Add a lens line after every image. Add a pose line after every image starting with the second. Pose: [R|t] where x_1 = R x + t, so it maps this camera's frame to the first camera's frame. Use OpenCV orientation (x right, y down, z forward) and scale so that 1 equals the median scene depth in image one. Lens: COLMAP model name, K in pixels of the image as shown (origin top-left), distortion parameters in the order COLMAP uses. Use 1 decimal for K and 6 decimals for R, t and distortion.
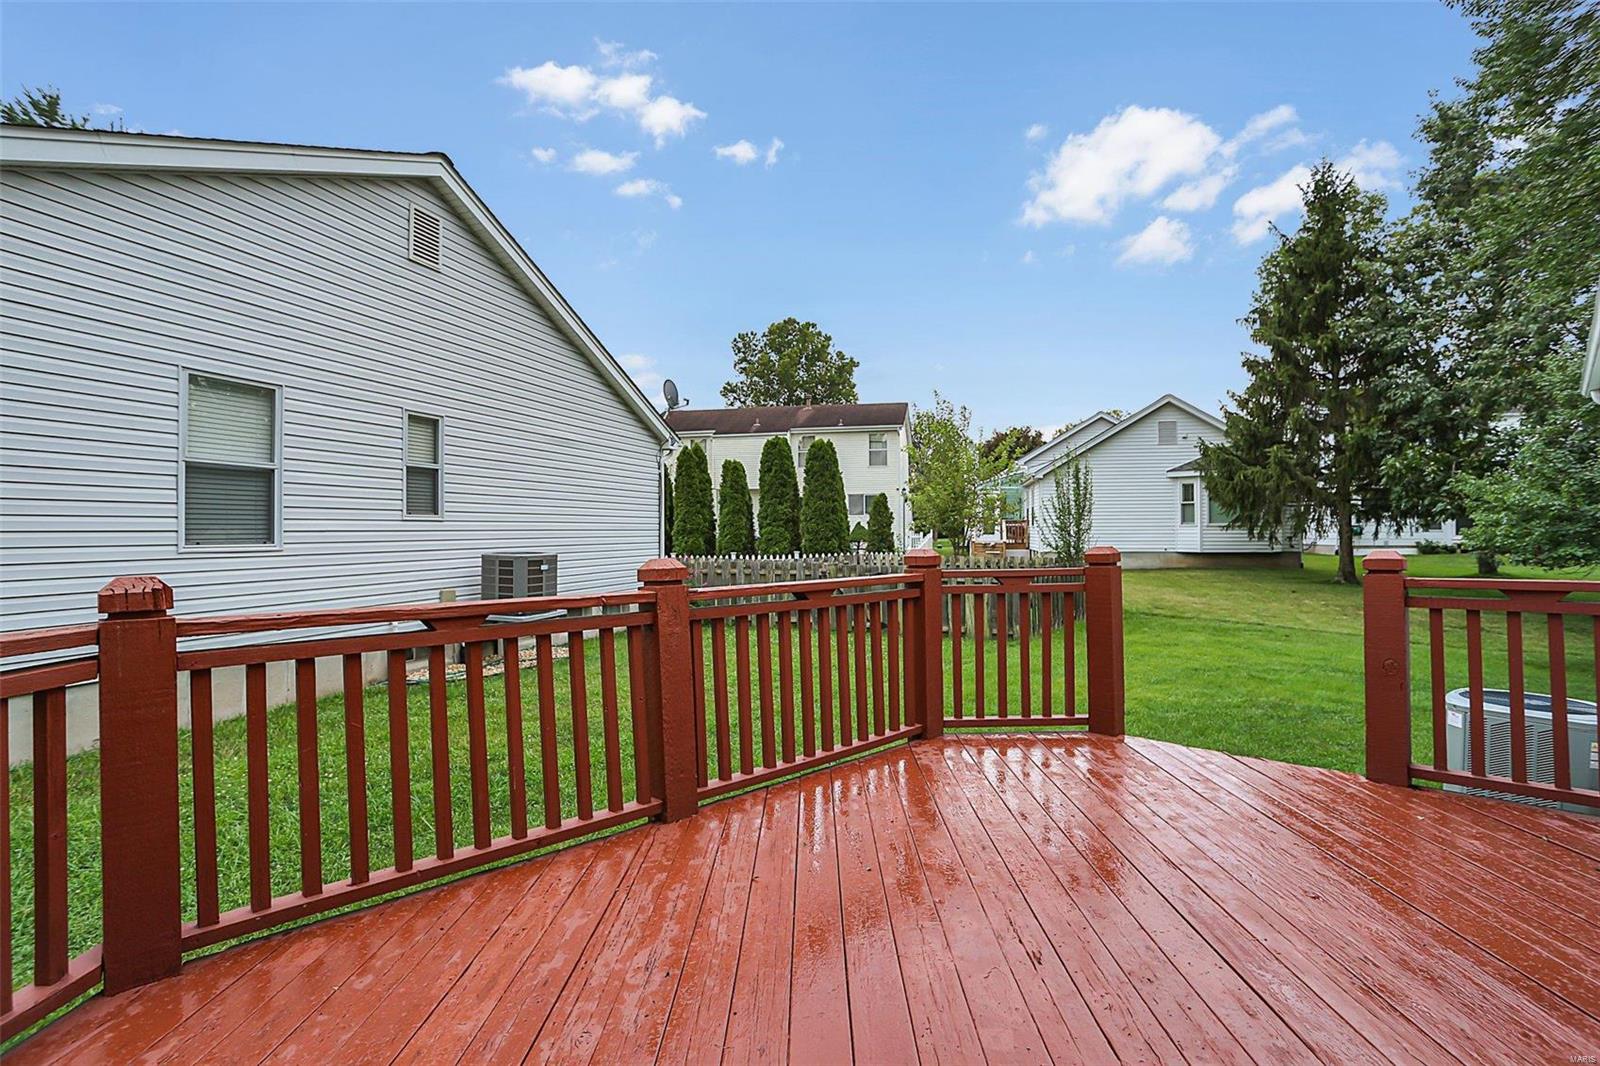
lens RADIAL K [[776.7, 0, 801.6], [0, 776.7, 525.9], [0, 0, 1]] dist [-0.080994, 0.033017]
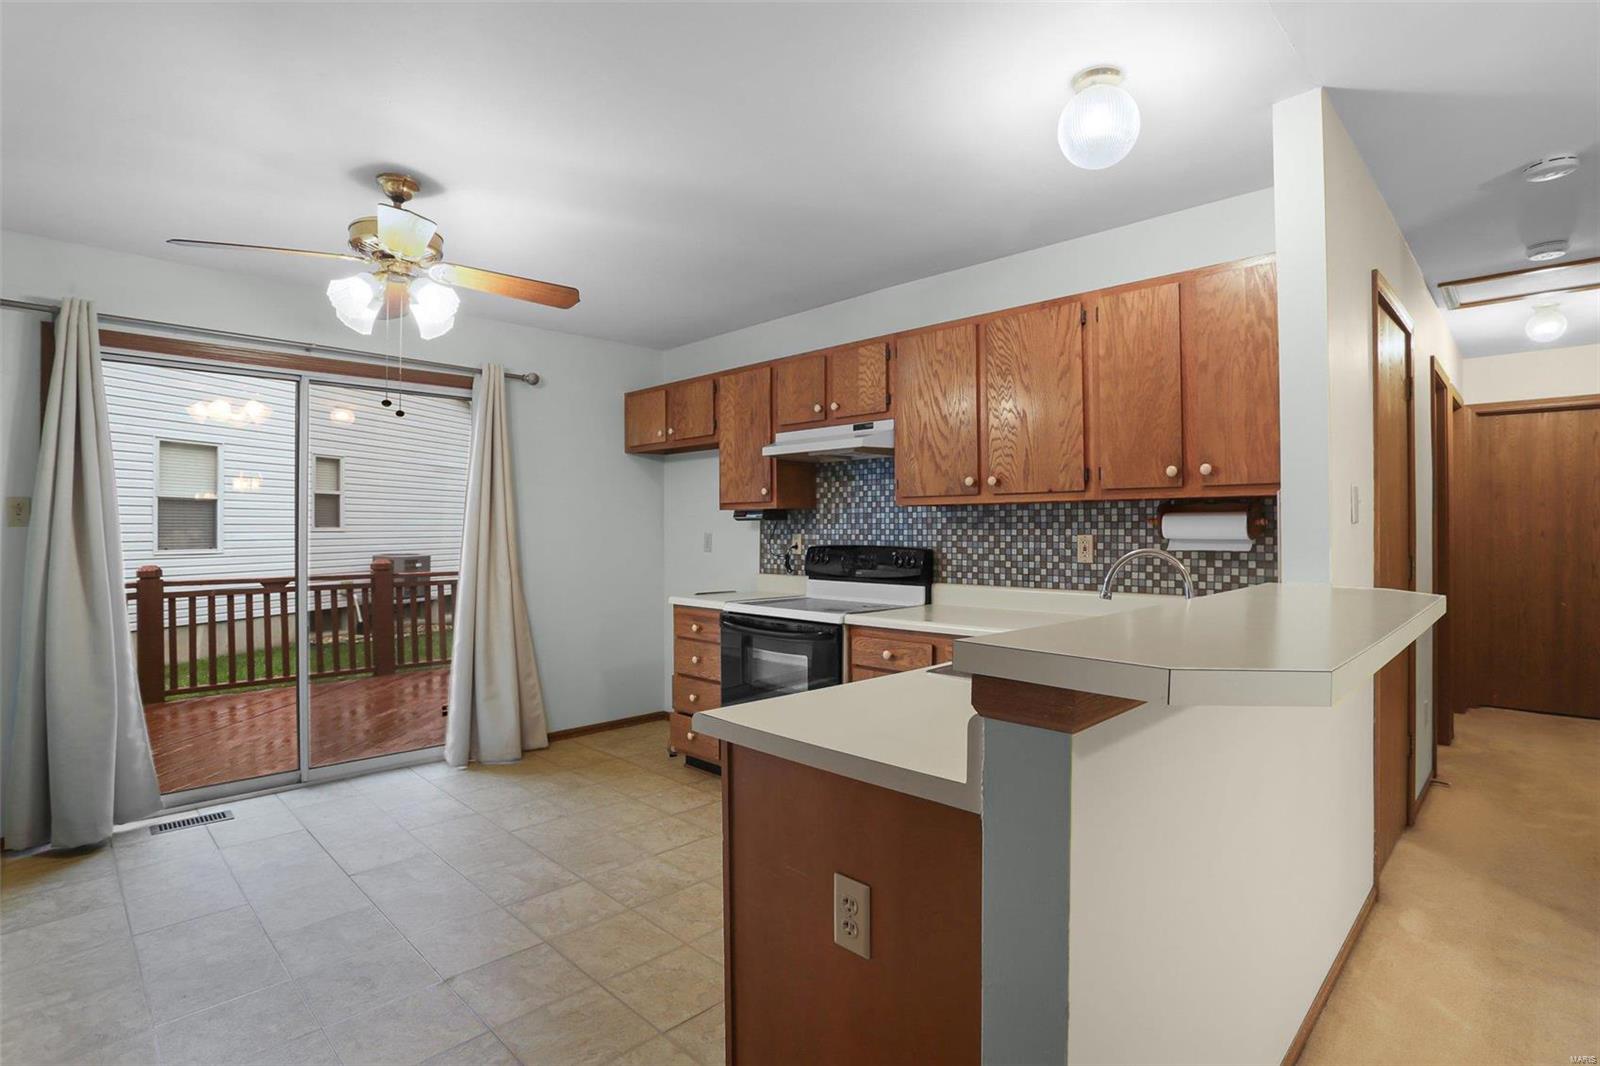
lens RADIAL K [[784.7, 0, 799.5], [0, 784.7, 527.8], [0, 0, 1]] dist [-0.075236, 0.032891]
pose [[0.999735, 0.001321, 0.022975, 1.266927], [-0.001399, 0.999993, 0.003368, -0.074112], [-0.022970, -0.003399, 0.999730, -1.614763]]
